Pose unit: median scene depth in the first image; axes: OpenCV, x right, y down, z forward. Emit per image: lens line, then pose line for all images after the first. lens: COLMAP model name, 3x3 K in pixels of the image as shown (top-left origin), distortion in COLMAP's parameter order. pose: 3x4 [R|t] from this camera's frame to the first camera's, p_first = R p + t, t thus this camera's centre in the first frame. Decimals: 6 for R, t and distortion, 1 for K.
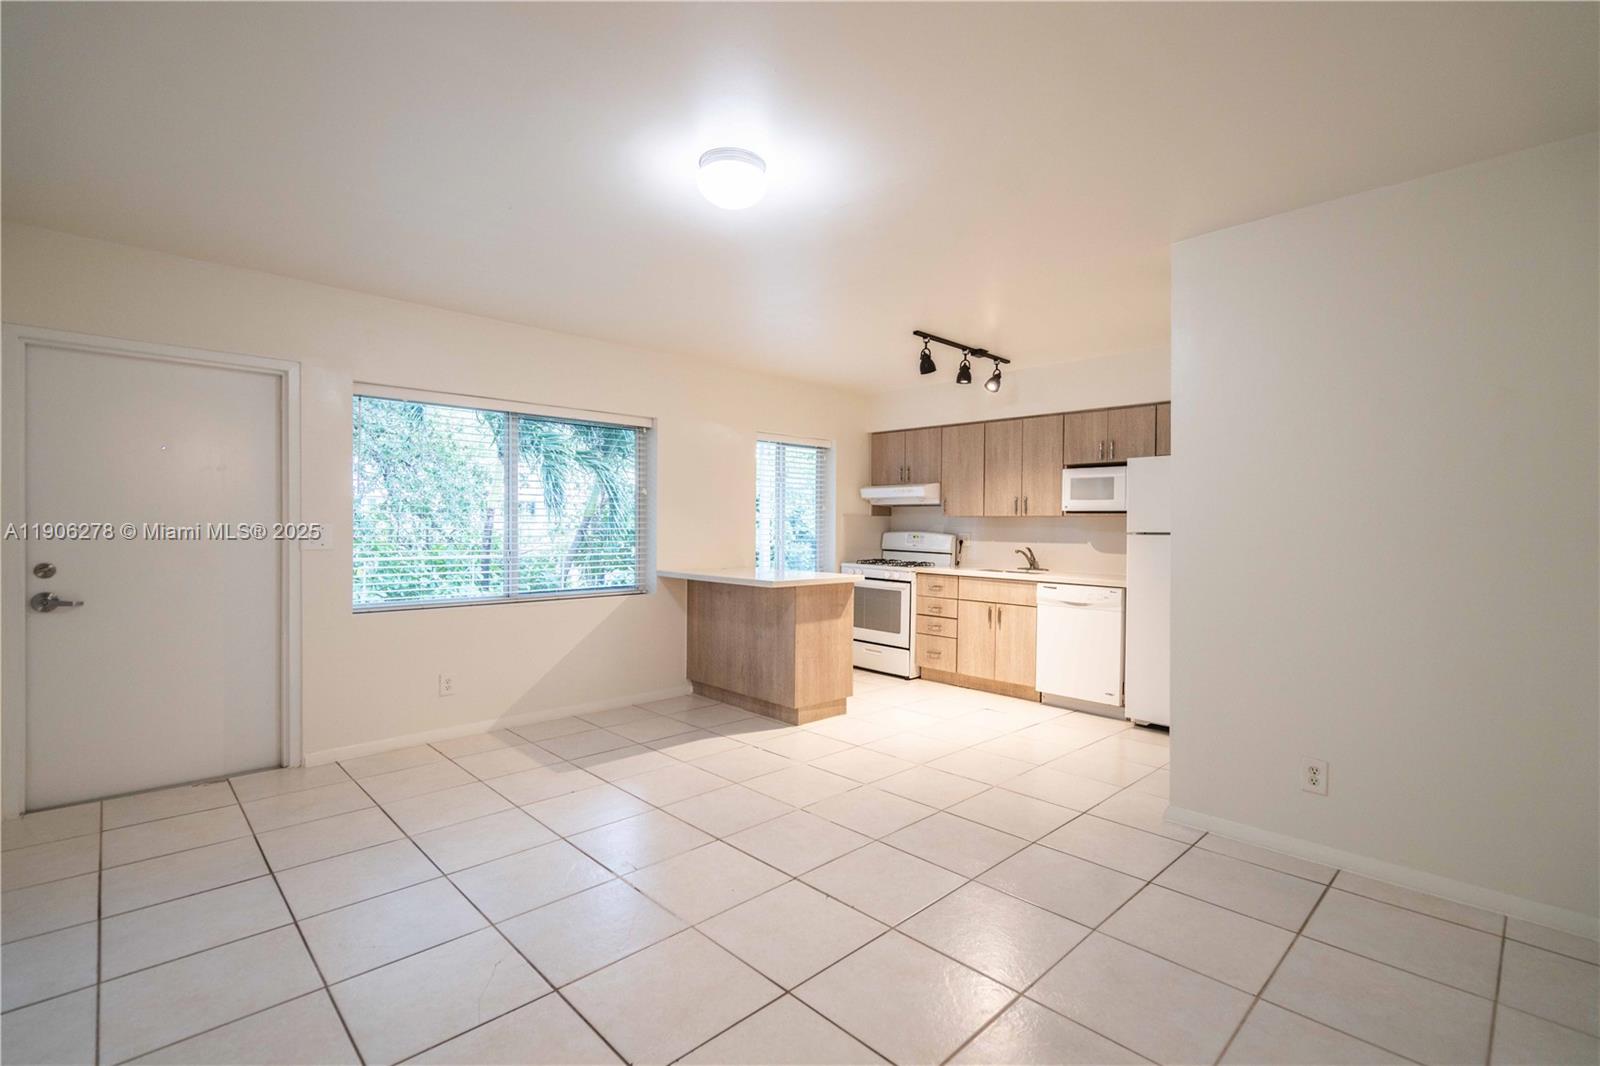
lens RADIAL K [[722.0, 0, 793.6], [0, 722.0, 539.7], [0, 0, 1]] dist [0.001012, 0.000162]
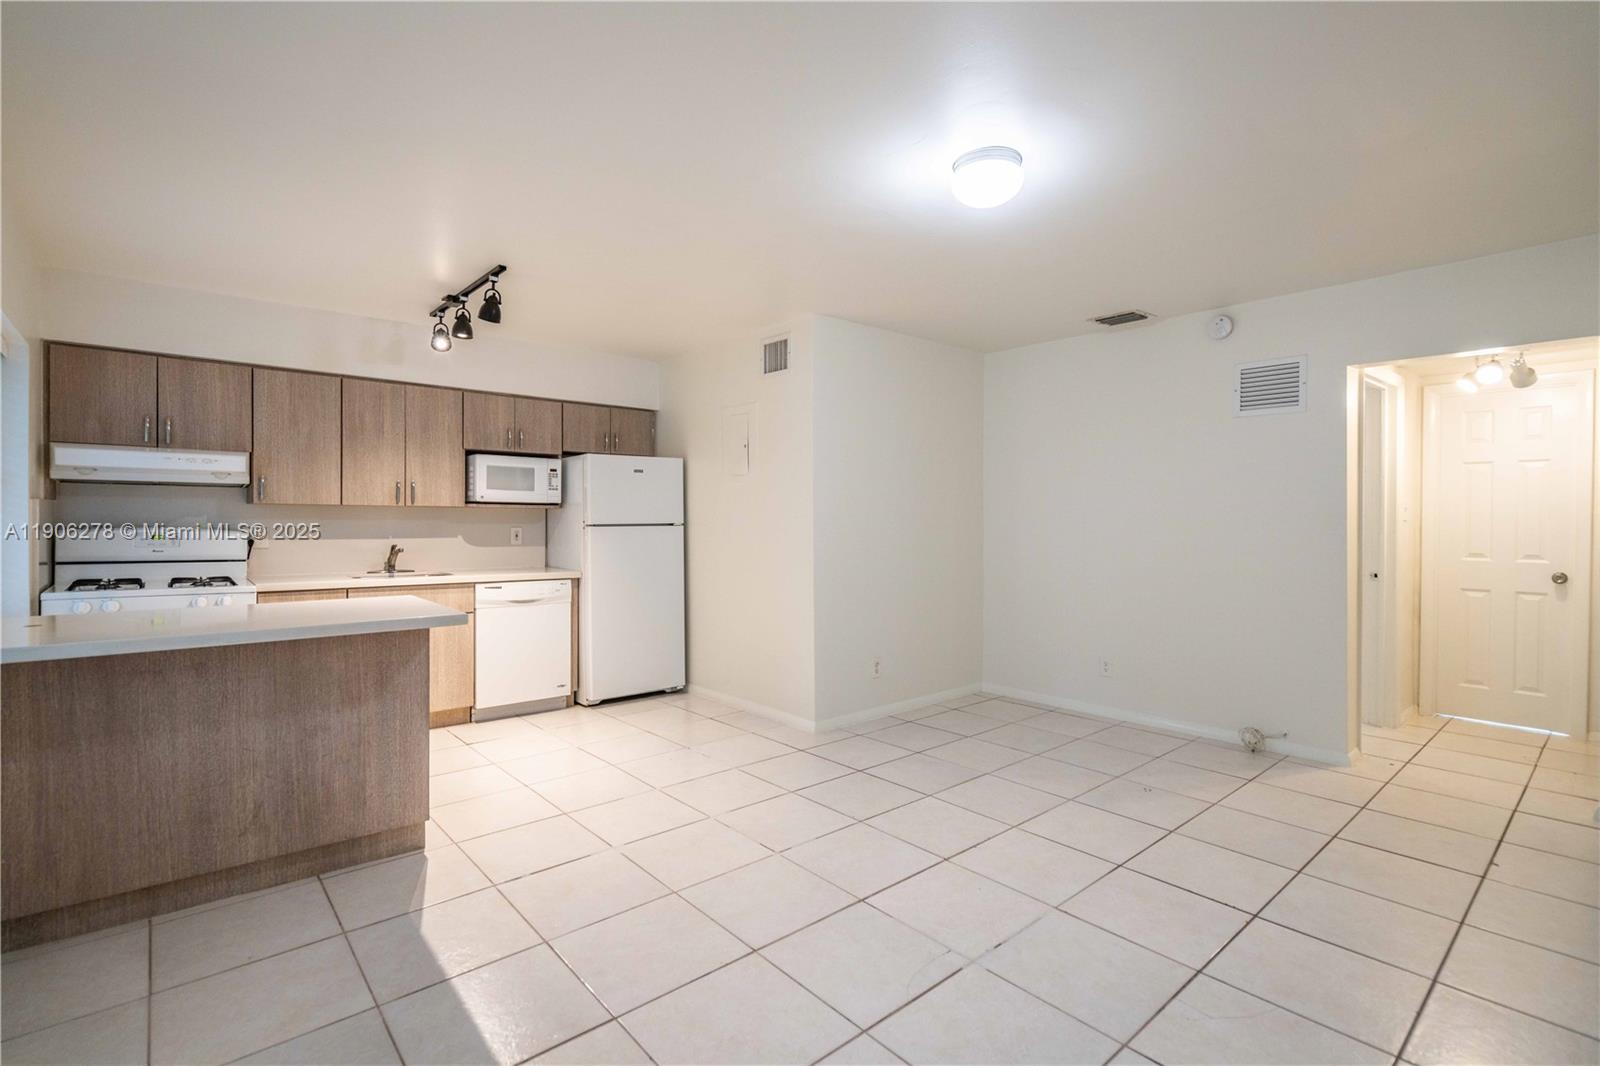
lens RADIAL K [[747.9, 0, 801.4], [0, 747.9, 527.6], [0, 0, 1]] dist [0.000854, 0.000499]
pose [[0.046593, -0.020234, 0.998709, -0.536036], [0.014319, 0.999706, 0.019586, -0.020164], [-0.998811, 0.013388, 0.046869, 0.565289]]
